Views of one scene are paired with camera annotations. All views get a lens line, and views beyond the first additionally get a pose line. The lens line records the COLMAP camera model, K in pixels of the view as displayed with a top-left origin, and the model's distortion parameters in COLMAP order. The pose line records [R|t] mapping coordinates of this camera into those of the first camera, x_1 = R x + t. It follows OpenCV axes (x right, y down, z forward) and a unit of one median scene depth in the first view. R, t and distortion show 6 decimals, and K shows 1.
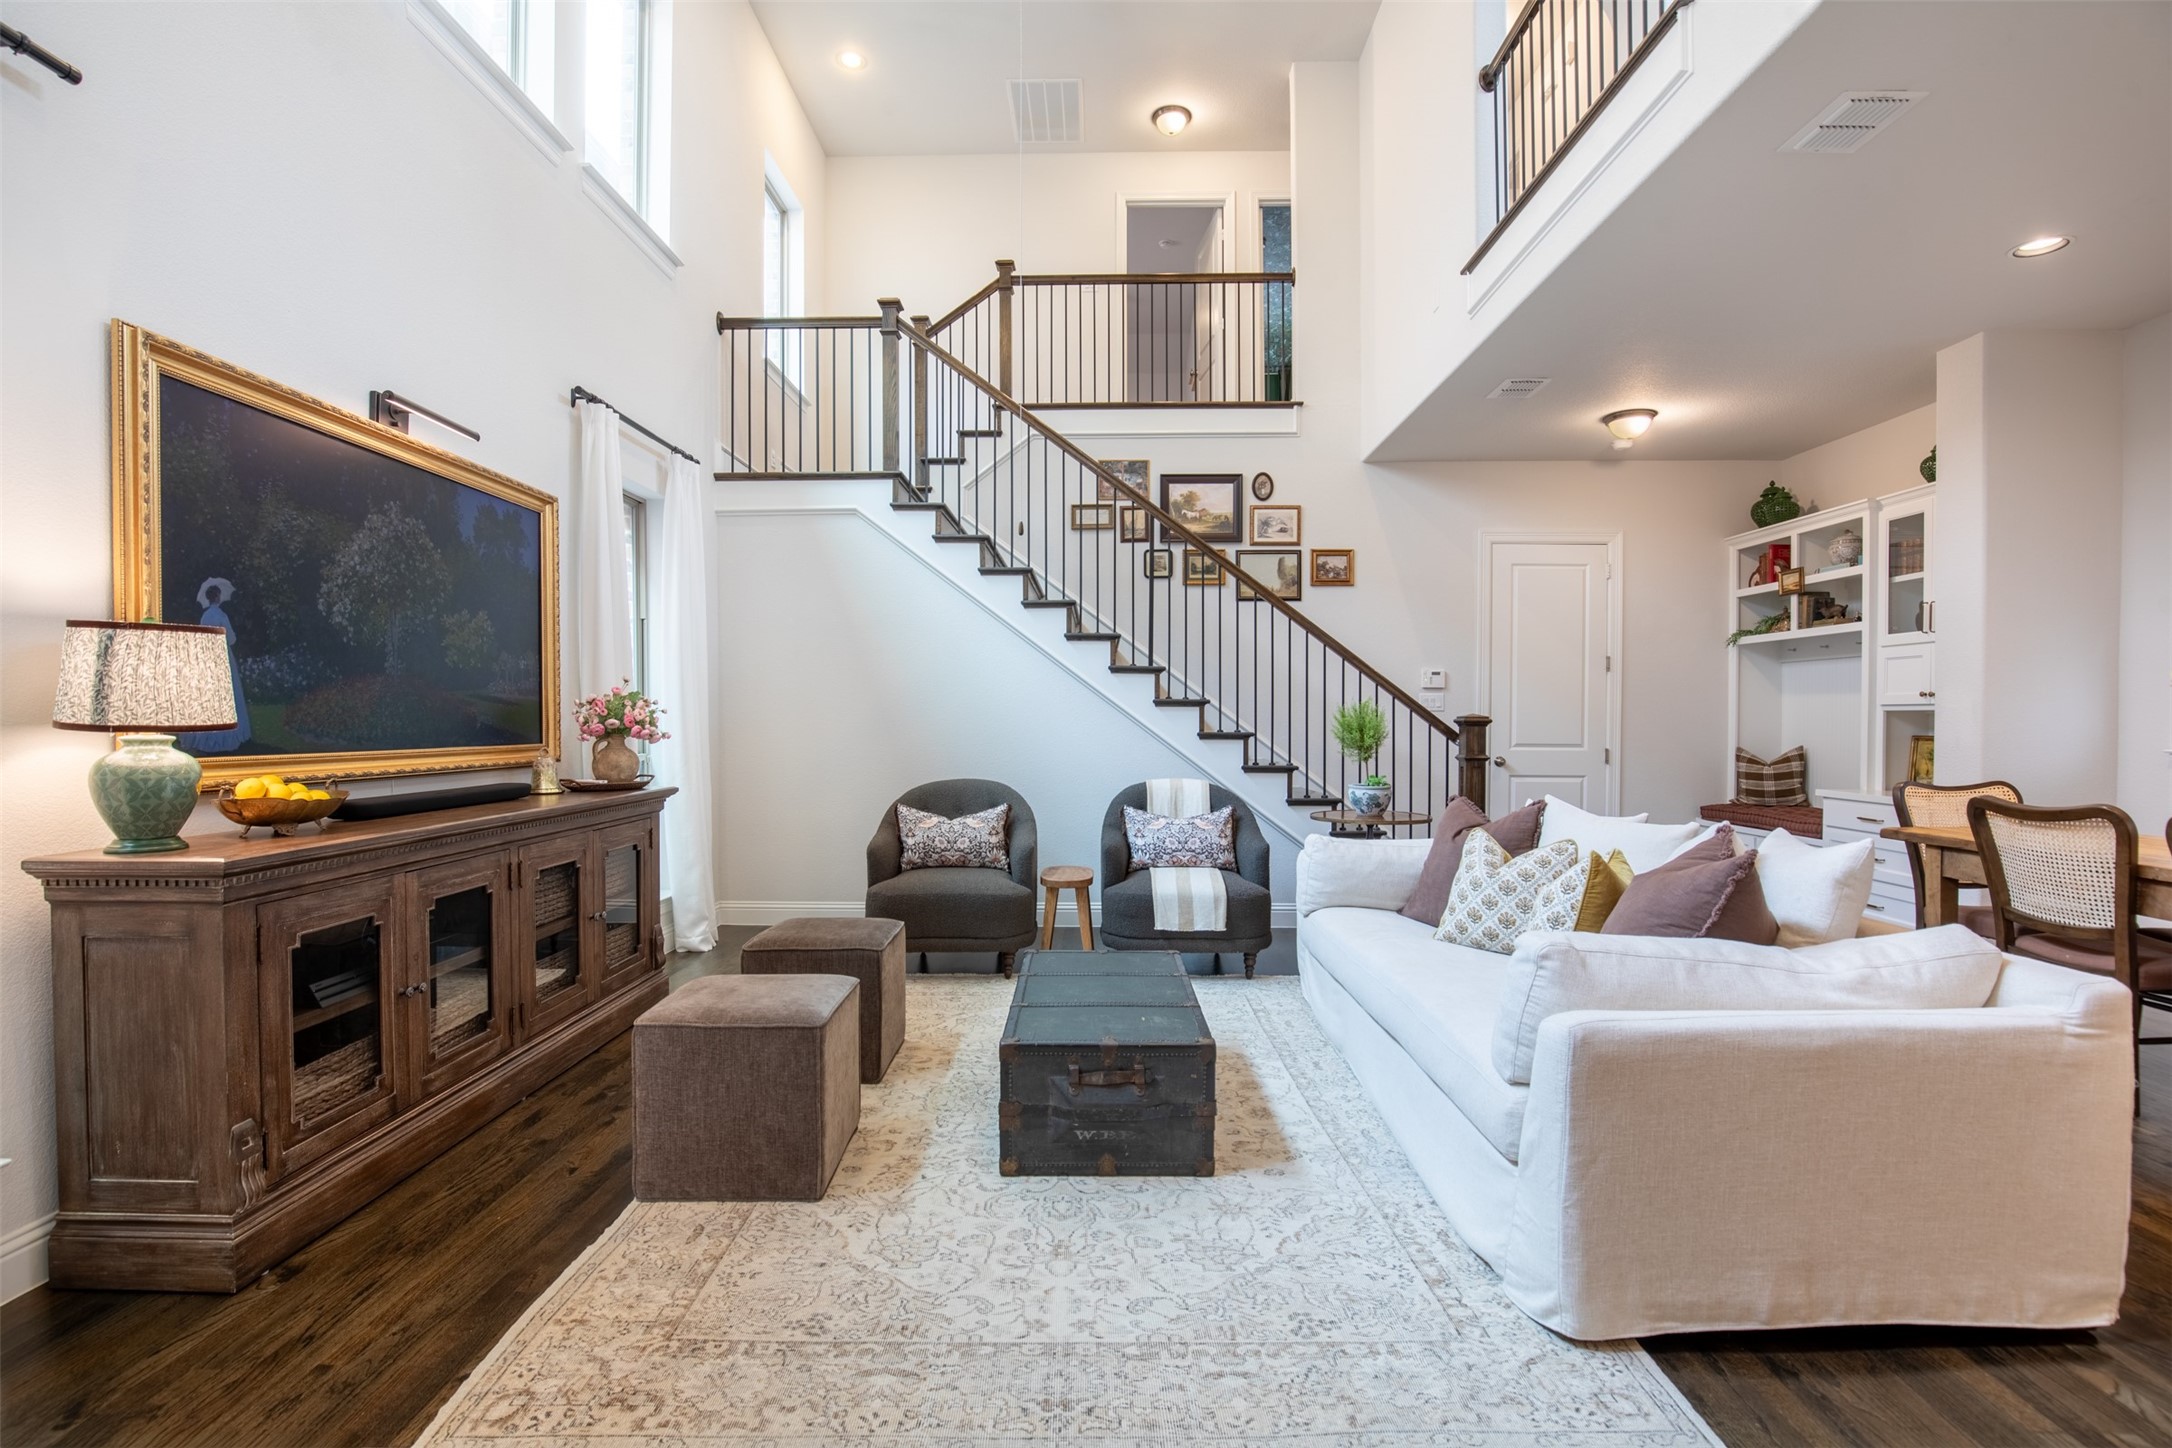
lens RADIAL K [[1002.1, 0, 1078.0], [0, 1002.1, 737.9], [0, 0, 1]] dist [-0.031621, 0.002523]
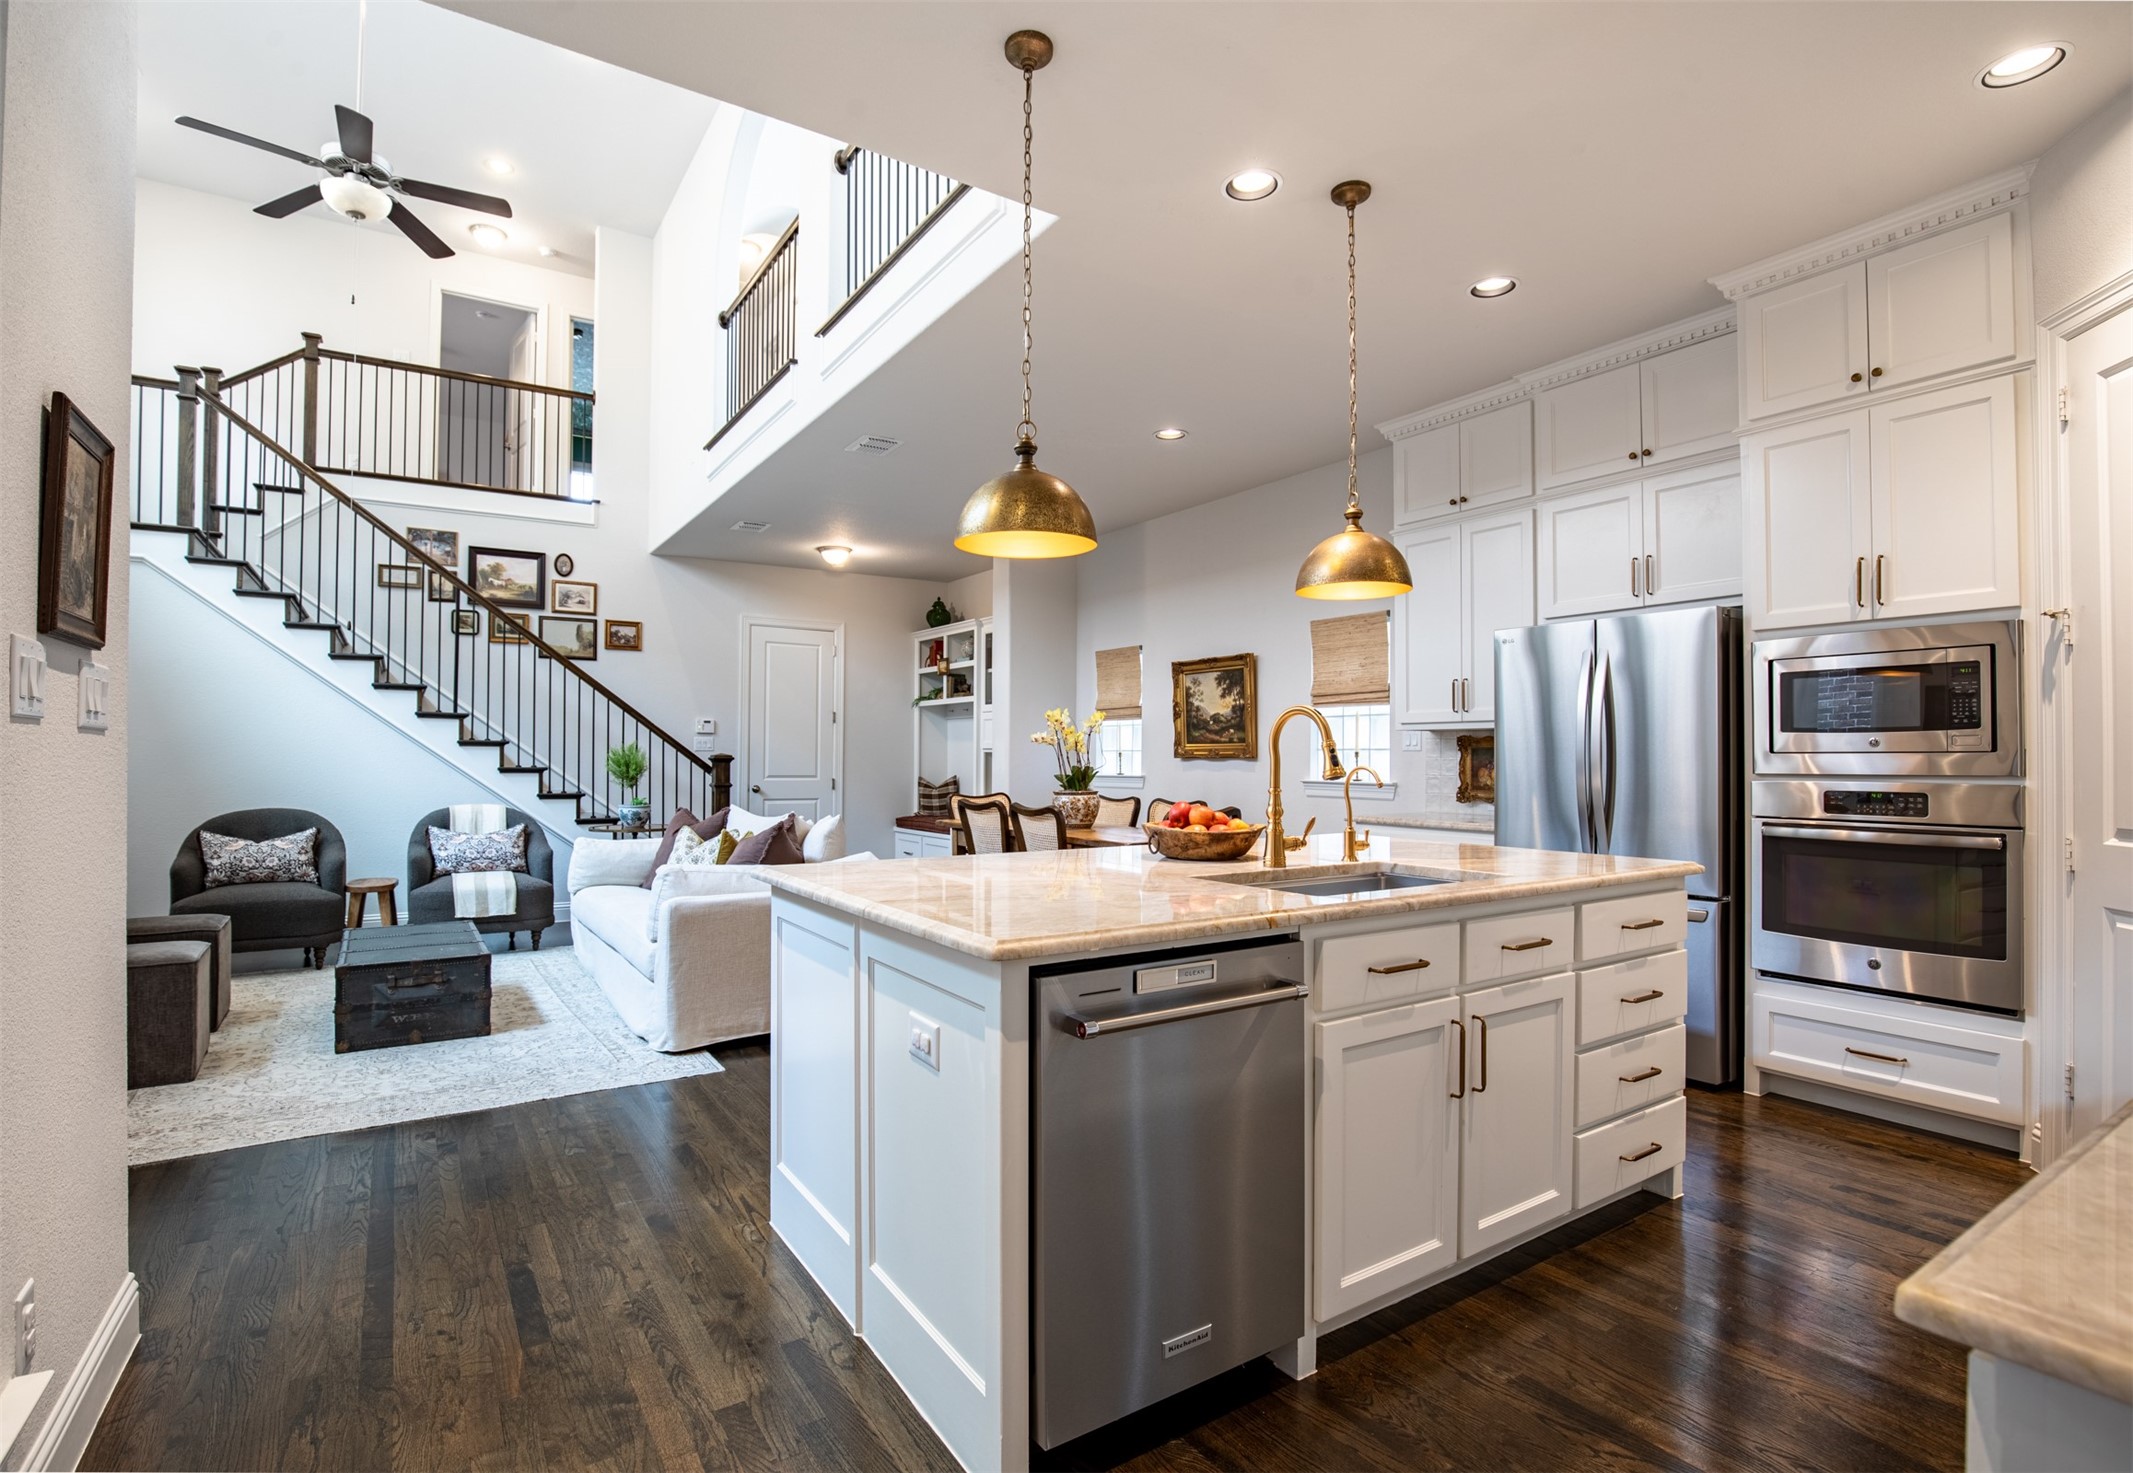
lens RADIAL K [[1027.4, 0, 1057.2], [0, 1027.4, 743.1], [0, 0, 1]] dist [-0.033887, 0.005049]
pose [[0.826280, 0.010078, 0.563170, -0.020682], [0.007806, 0.999539, -0.029341, 0.008069], [-0.563206, 0.028640, 0.825820, -0.494687]]
